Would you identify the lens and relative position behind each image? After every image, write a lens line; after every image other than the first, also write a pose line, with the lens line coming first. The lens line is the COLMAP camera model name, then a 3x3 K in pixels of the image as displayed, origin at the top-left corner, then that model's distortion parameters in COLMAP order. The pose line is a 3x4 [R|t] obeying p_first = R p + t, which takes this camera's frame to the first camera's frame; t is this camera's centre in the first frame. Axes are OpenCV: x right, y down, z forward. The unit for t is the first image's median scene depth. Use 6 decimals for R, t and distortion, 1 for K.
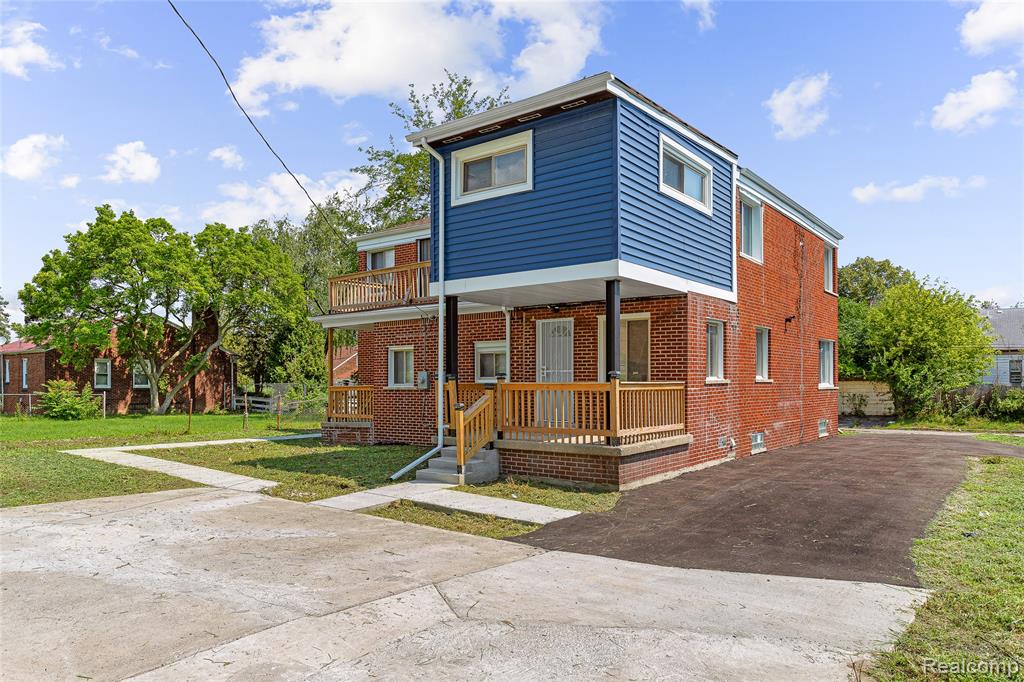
lens RADIAL K [[725.5, 0, 511.7], [0, 725.5, 364.1], [0, 0, 1]] dist [0.002668, 0.000529]
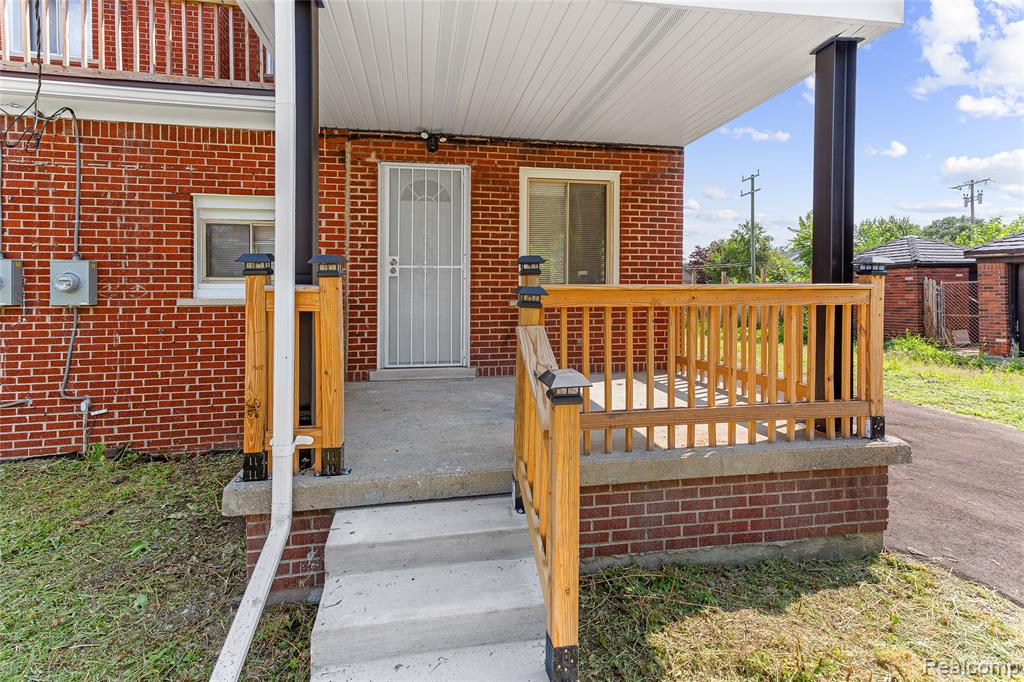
lens RADIAL K [[493.0, 0, 511.8], [0, 493.0, 290.3], [0, 0, 1]] dist [0.022136, 0.000239]
pose [[0.671943, 0.002711, 0.740598, -0.175131], [-0.015577, 0.999824, 0.010473, 0.024307], [-0.740439, -0.018574, 0.671867, 0.811031]]
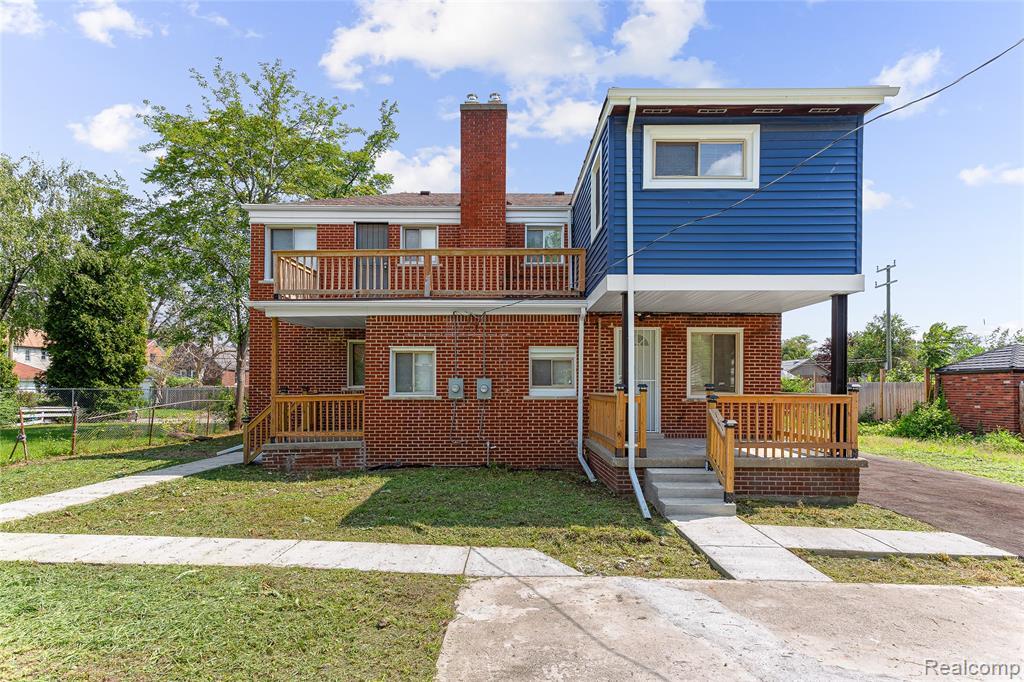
lens RADIAL K [[559.9, 0, 513.2], [0, 559.9, 371.7], [0, 0, 1]] dist [0.004342, 0.001995]
pose [[0.786012, 0.020093, 0.617884, -0.606217], [-0.021627, 0.999754, -0.005000, 0.005624], [-0.617832, -0.009433, 0.786253, 0.571207]]
